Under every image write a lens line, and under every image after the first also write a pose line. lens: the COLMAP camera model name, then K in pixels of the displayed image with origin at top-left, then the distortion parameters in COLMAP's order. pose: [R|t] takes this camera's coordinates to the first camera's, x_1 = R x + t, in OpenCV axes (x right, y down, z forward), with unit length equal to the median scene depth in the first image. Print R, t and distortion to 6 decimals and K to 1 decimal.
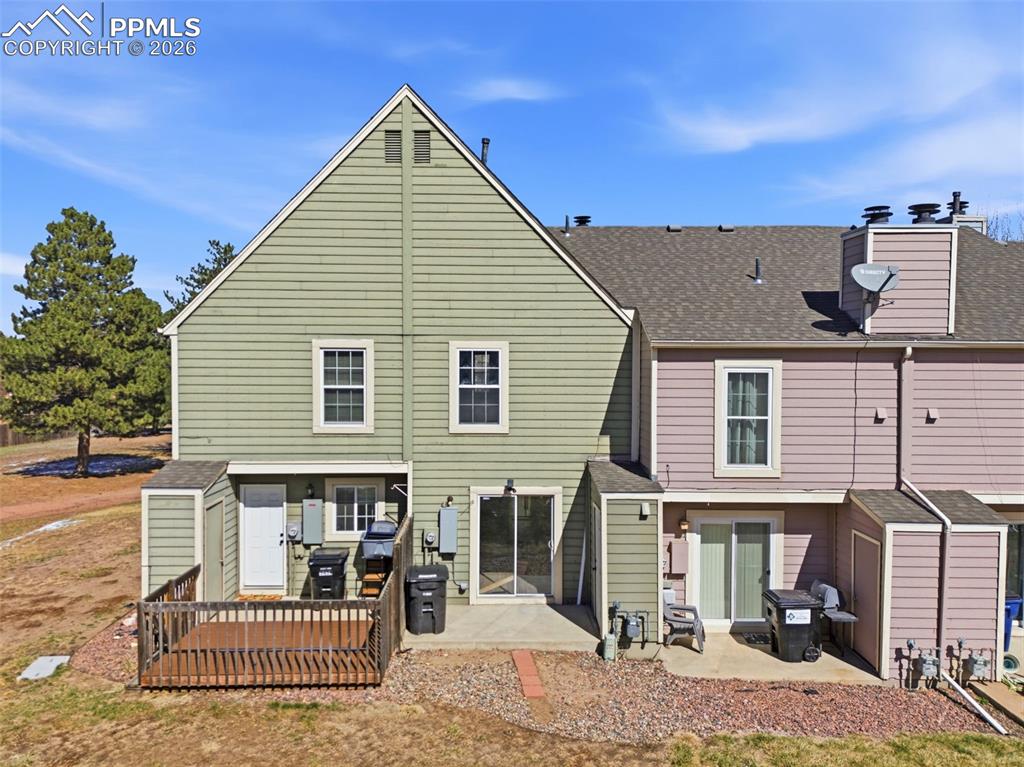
lens RADIAL K [[753.4, 0, 512.0], [0, 753.4, 383.5], [0, 0, 1]] dist [0.099890, -0.097794]
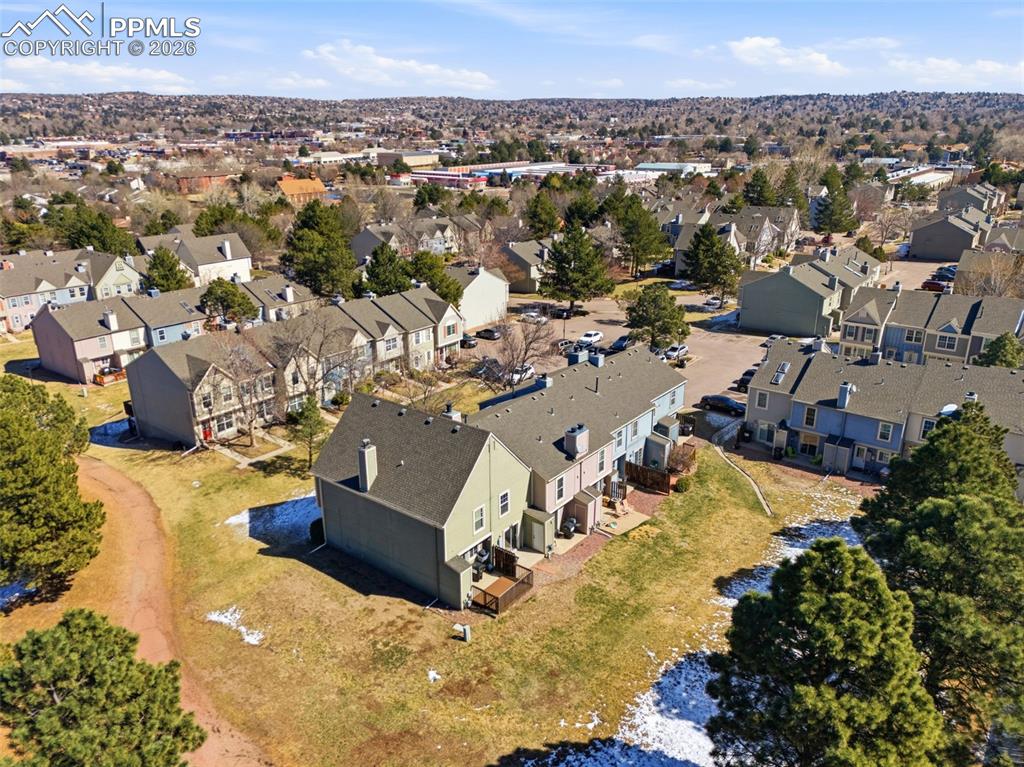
lens RADIAL K [[753.4, 0, 512.0], [0, 753.4, 383.5], [0, 0, 1]] dist [0.099890, -0.097794]
pose [[0.622837, -0.268954, 0.734668, -2.441371], [0.039166, 0.948593, 0.314065, -1.619731], [-0.781371, -0.166838, 0.601353, -1.023775]]
